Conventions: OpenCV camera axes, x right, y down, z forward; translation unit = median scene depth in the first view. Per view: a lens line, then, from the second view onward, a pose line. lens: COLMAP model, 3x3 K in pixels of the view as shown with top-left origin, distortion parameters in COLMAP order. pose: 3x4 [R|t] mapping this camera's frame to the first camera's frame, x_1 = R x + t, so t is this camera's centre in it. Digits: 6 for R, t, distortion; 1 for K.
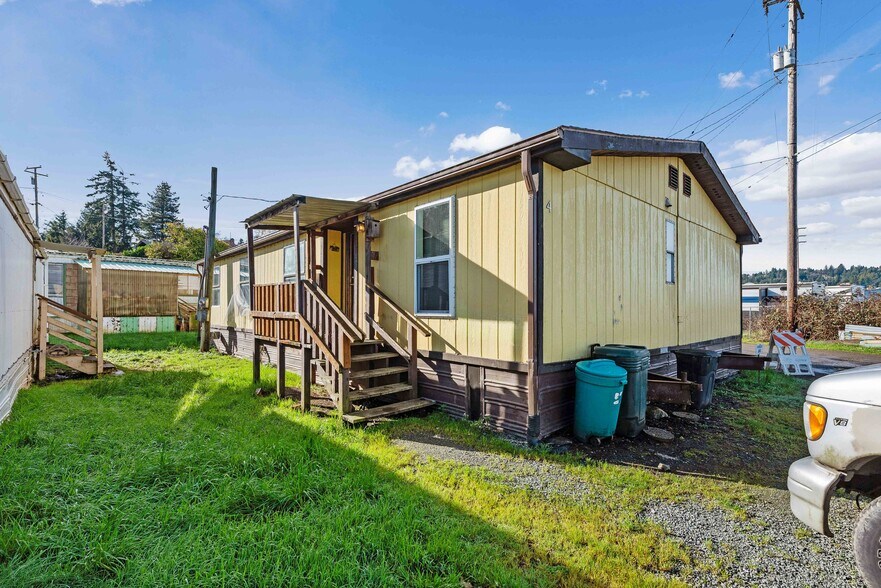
lens RADIAL K [[405.5, 0, 438.3], [0, 405.5, 301.5], [0, 0, 1]] dist [-0.001624, 0.000010]
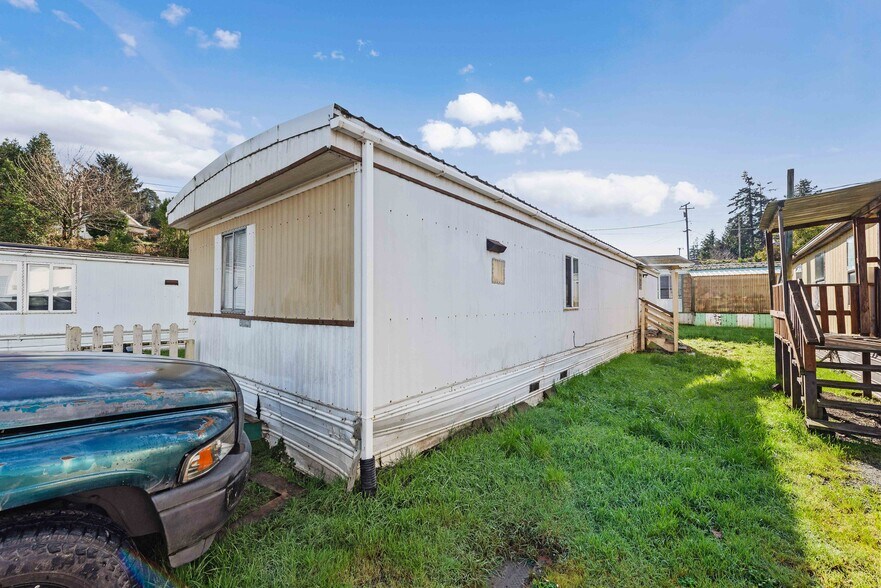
lens RADIAL K [[347.8, 0, 440.6], [0, 347.8, 294.5], [0, 0, 1]] dist [0.000031, -0.000005]
pose [[0.134273, -0.028141, -0.990545, 0.150445], [0.012189, 0.999568, -0.026745, -0.001790], [0.990869, -0.008483, 0.134558, 0.004998]]
